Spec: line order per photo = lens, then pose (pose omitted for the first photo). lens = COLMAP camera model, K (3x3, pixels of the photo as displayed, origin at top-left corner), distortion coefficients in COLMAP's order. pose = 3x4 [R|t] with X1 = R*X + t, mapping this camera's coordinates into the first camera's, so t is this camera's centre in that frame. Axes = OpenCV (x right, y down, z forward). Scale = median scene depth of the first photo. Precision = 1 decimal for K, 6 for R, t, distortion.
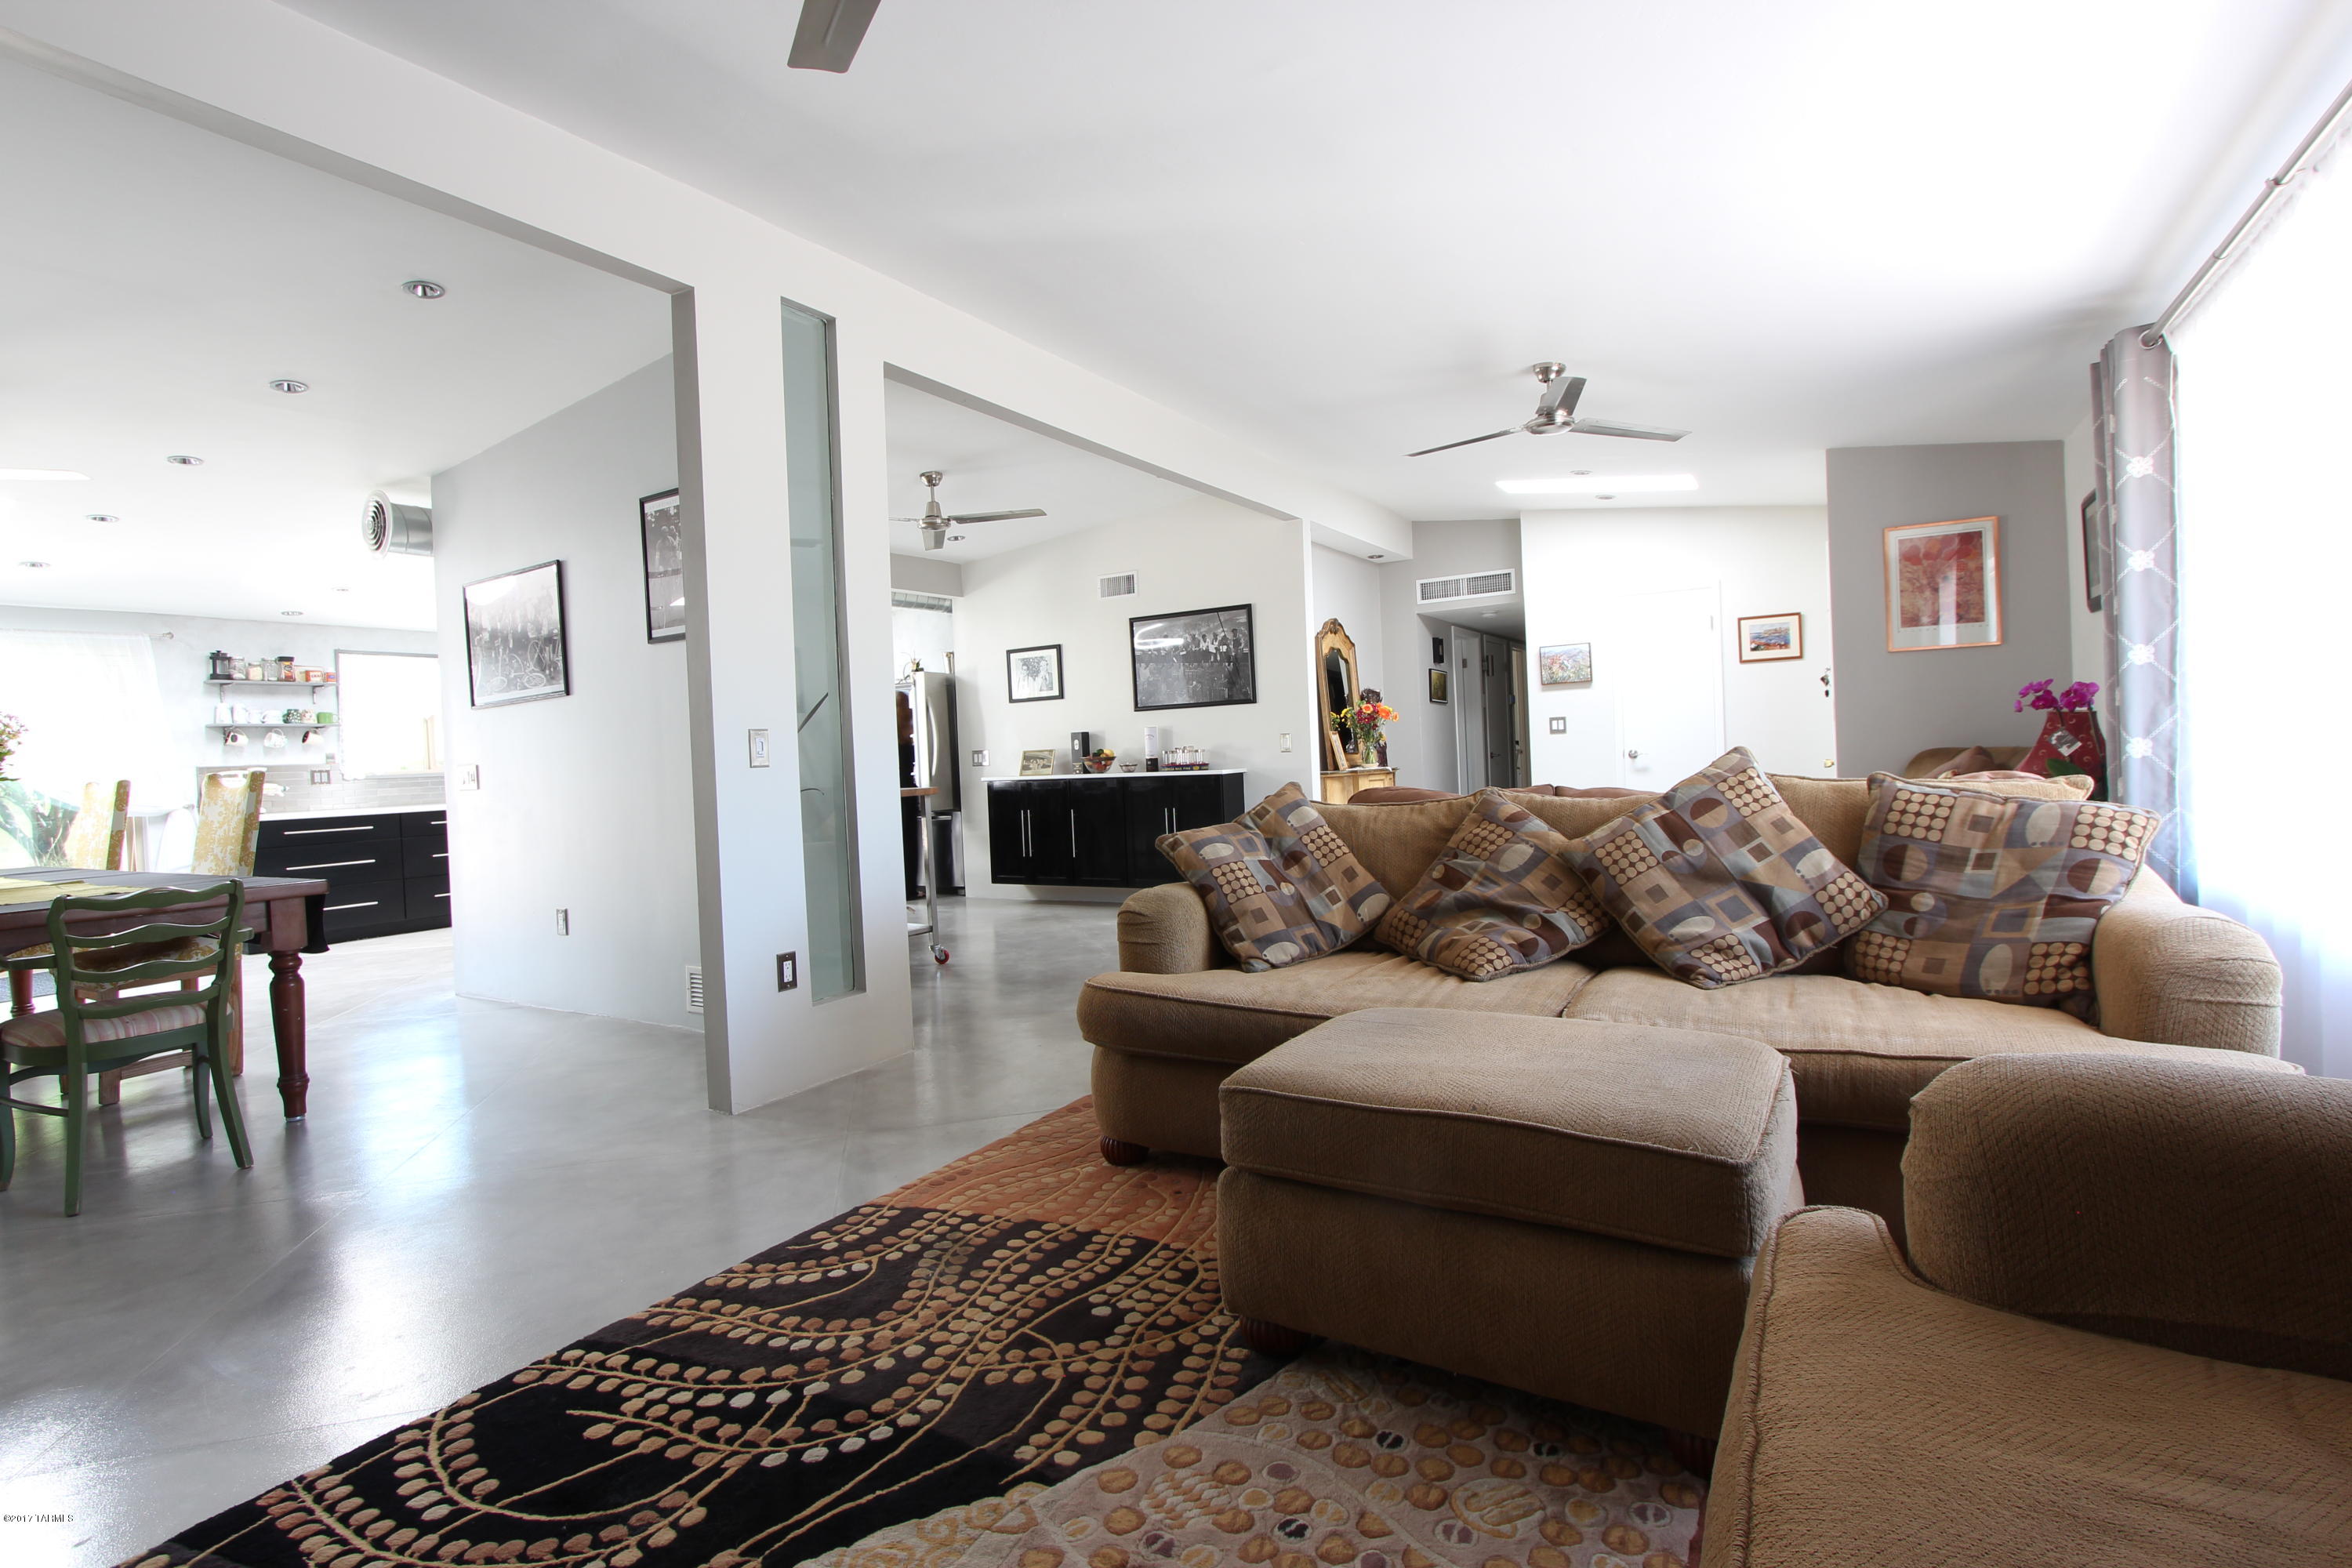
lens RADIAL K [[1110.8, 0, 1183.6], [0, 1110.8, 770.6], [0, 0, 1]] dist [-0.021529, 0.004421]
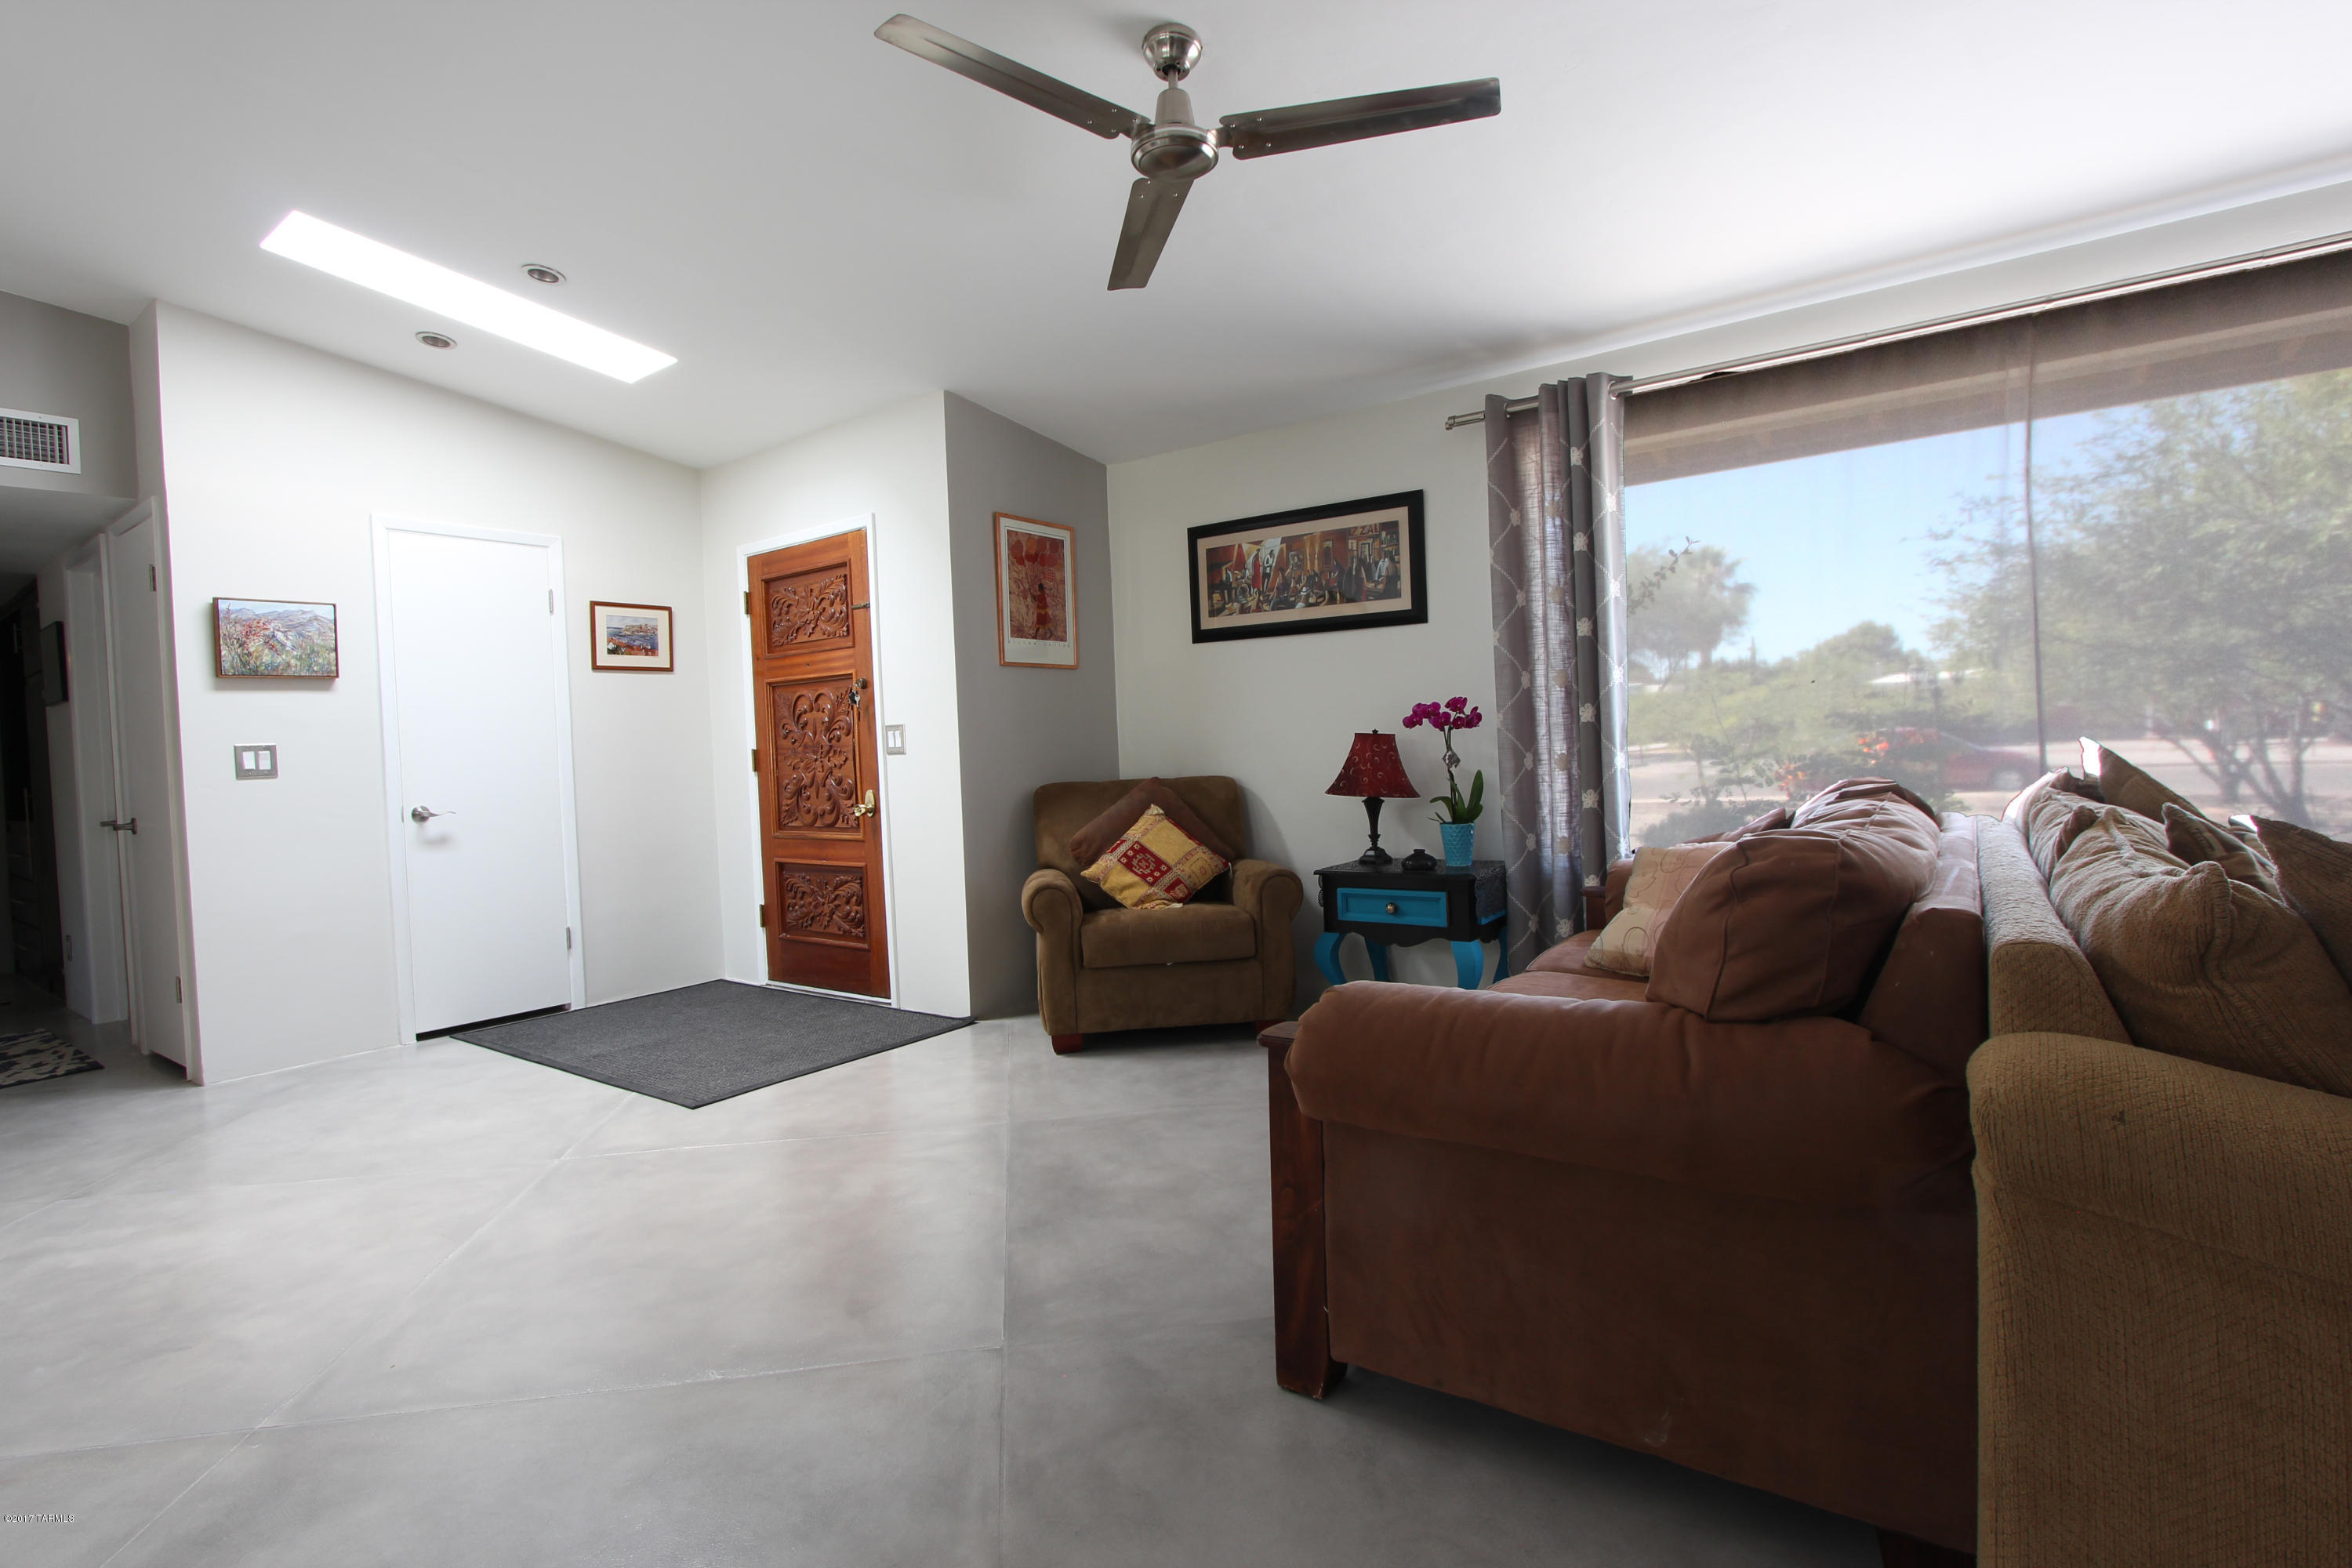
lens RADIAL K [[1110.8, 0, 1183.6], [0, 1110.8, 770.6], [0, 0, 1]] dist [-0.021529, 0.004421]
pose [[0.102174, 0.014170, 0.994666, -0.352561], [0.053355, 0.998381, -0.019703, -0.017612], [-0.993335, 0.055083, 0.101253, 1.821197]]
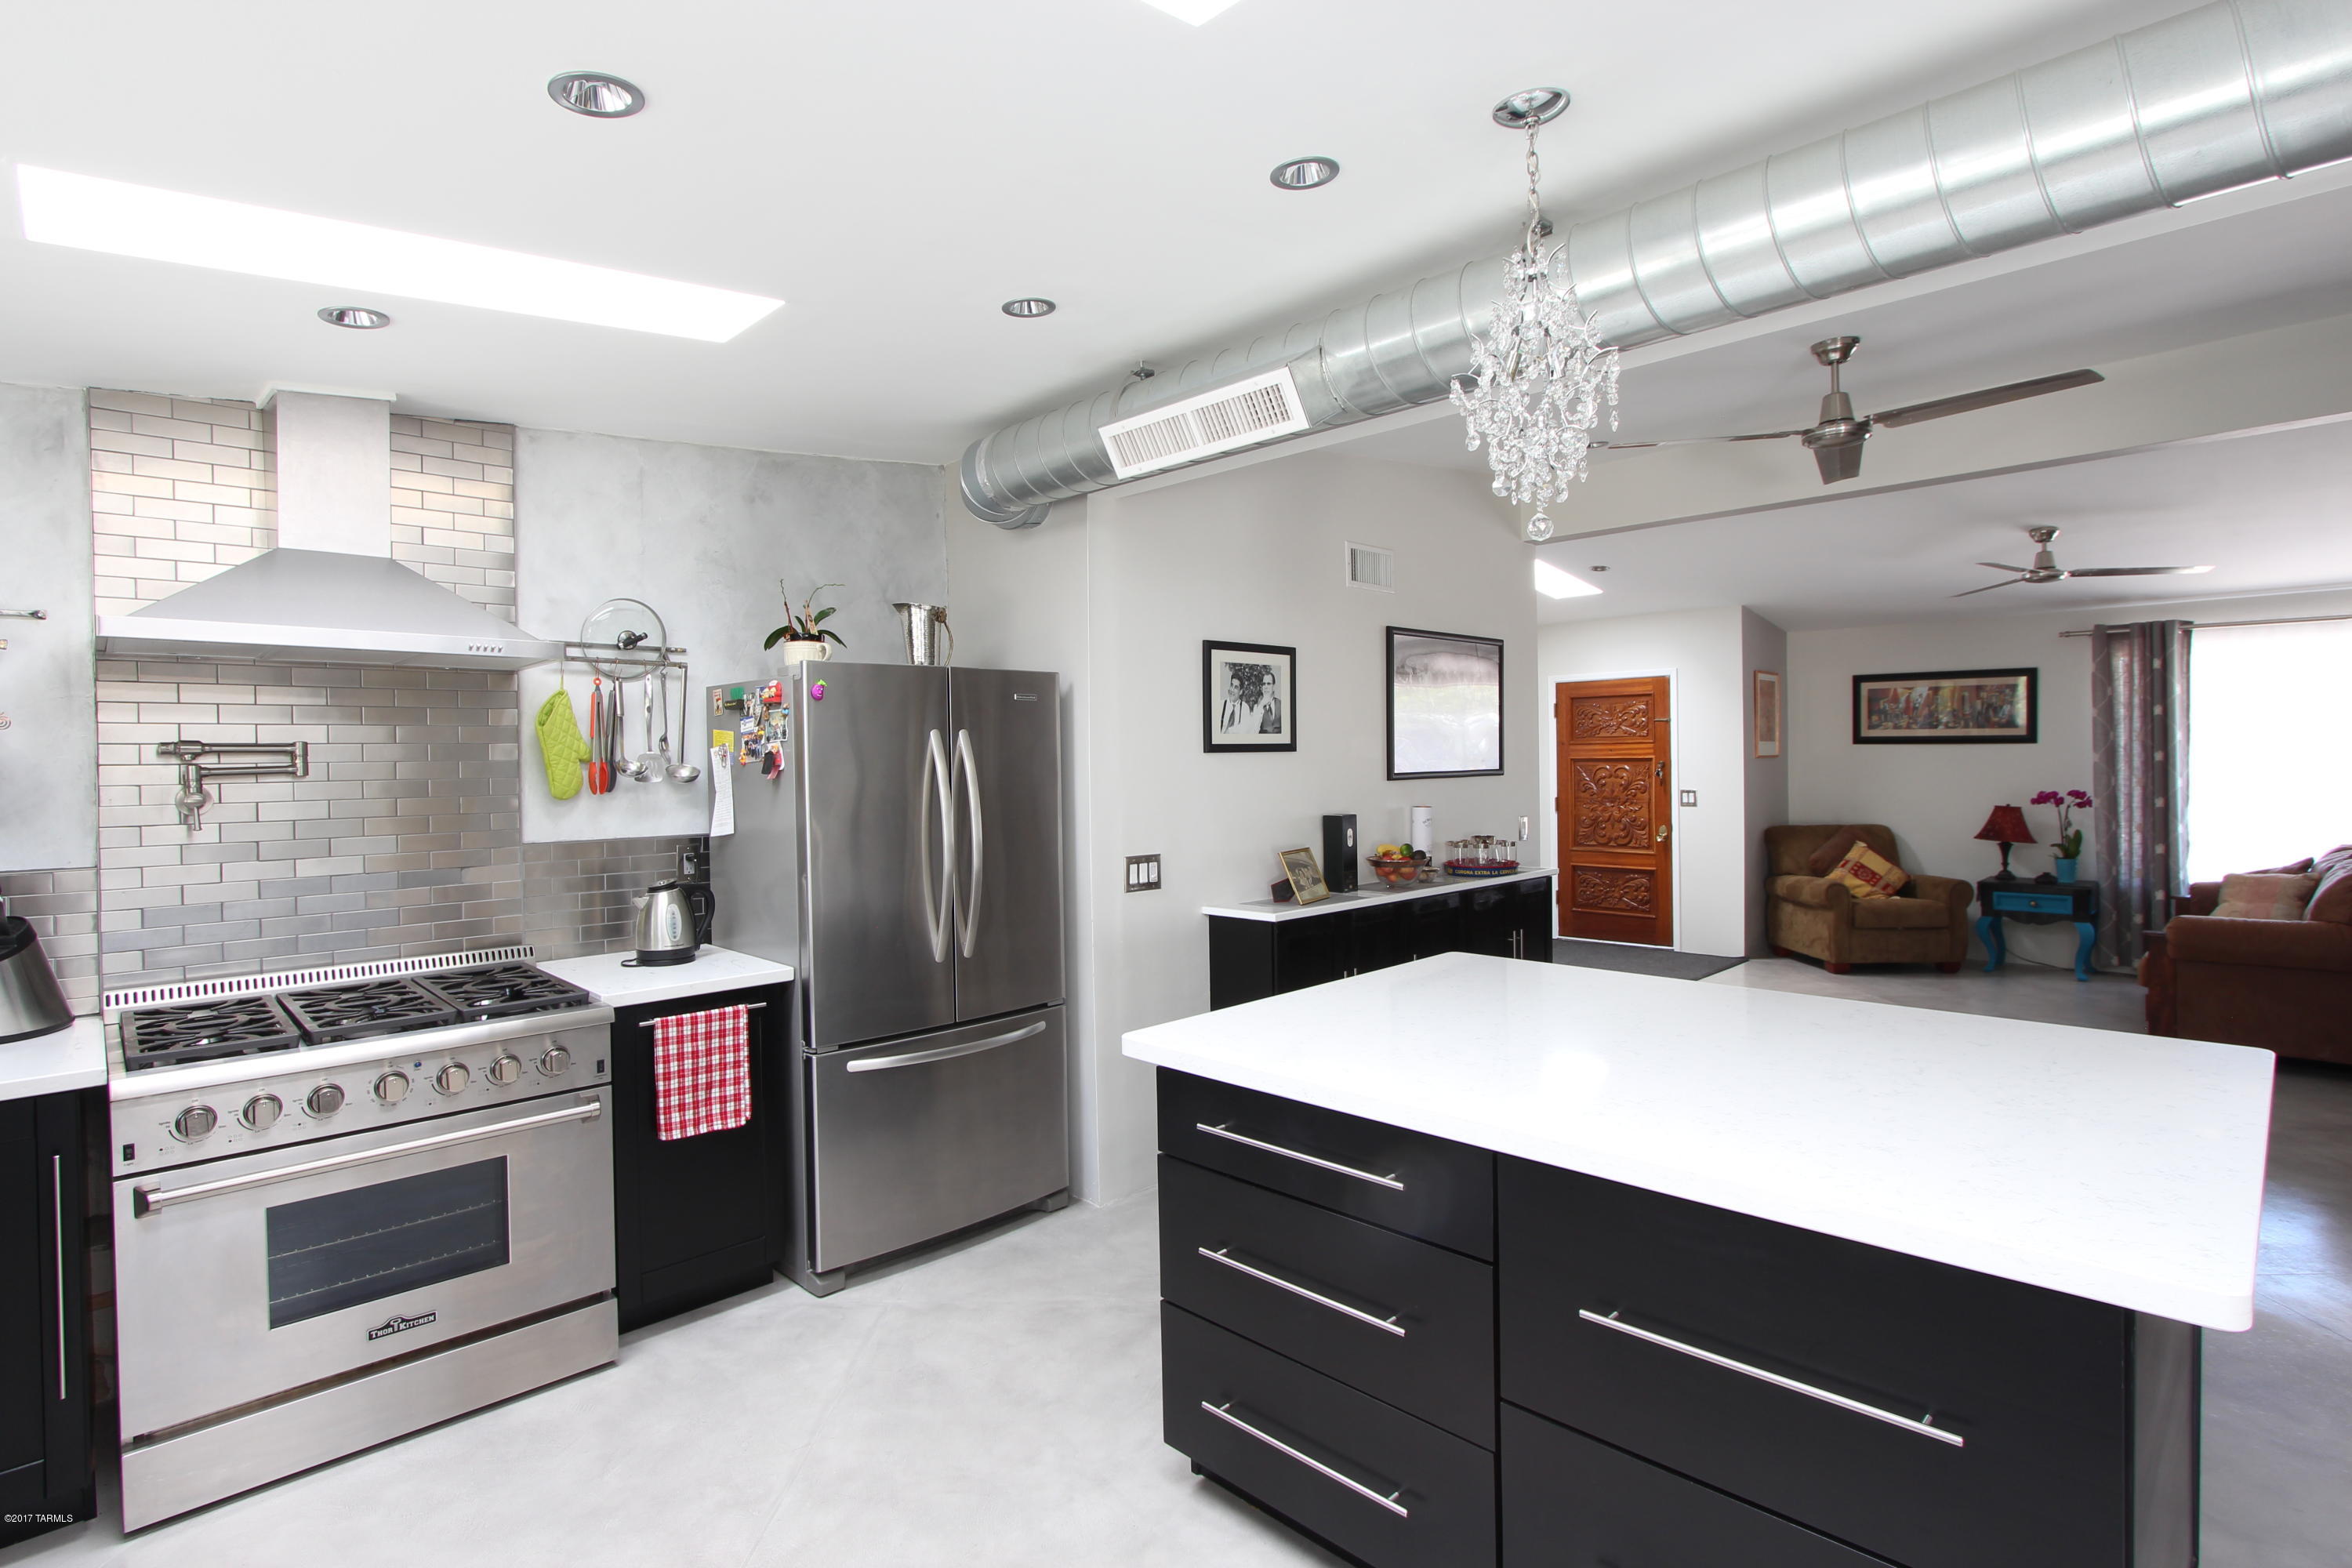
lens RADIAL K [[1137.5, 0, 1202.5], [0, 1137.5, 771.1], [0, 0, 1]] dist [-0.003451, -0.000228]
pose [[0.242641, 0.028419, 0.969700, -2.173498], [0.020952, 0.999184, -0.034526, -0.127100], [-0.969890, 0.028694, 0.241847, 3.080456]]
